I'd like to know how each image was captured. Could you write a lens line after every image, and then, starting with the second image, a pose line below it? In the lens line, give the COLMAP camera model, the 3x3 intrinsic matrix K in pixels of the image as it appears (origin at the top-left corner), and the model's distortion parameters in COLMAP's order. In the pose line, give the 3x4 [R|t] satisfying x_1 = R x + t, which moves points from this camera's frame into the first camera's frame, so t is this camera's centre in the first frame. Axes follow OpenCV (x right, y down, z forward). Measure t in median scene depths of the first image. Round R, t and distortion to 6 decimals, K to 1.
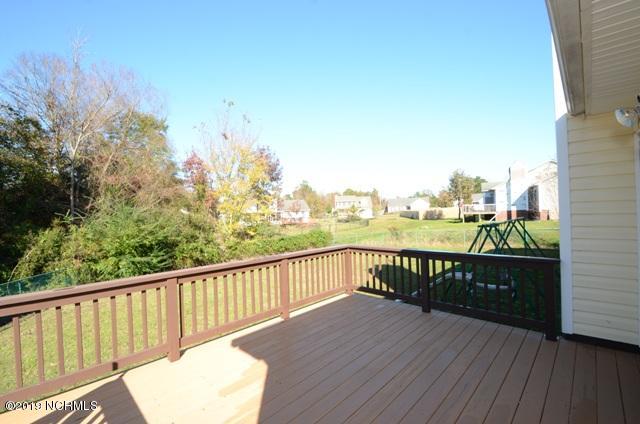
lens RADIAL K [[282.5, 0, 311.0], [0, 282.5, 214.2], [0, 0, 1]] dist [-0.002399, -0.000734]
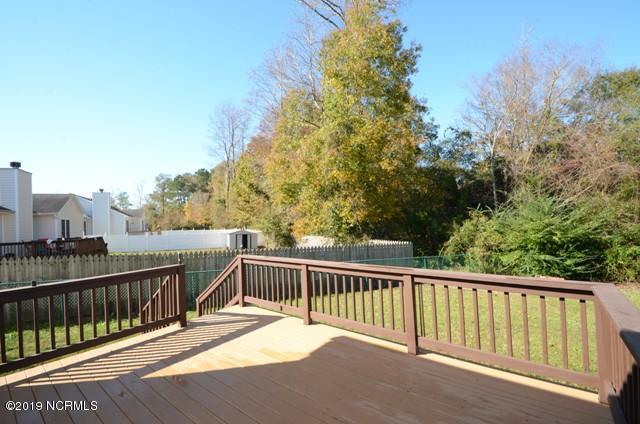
lens RADIAL K [[282.5, 0, 311.0], [0, 282.5, 214.2], [0, 0, 1]] dist [-0.002399, -0.000734]
pose [[0.093537, 0.006830, -0.995592, 0.207257], [0.034480, 0.999354, 0.010095, -0.008905], [0.995019, -0.035272, 0.093241, 0.212374]]
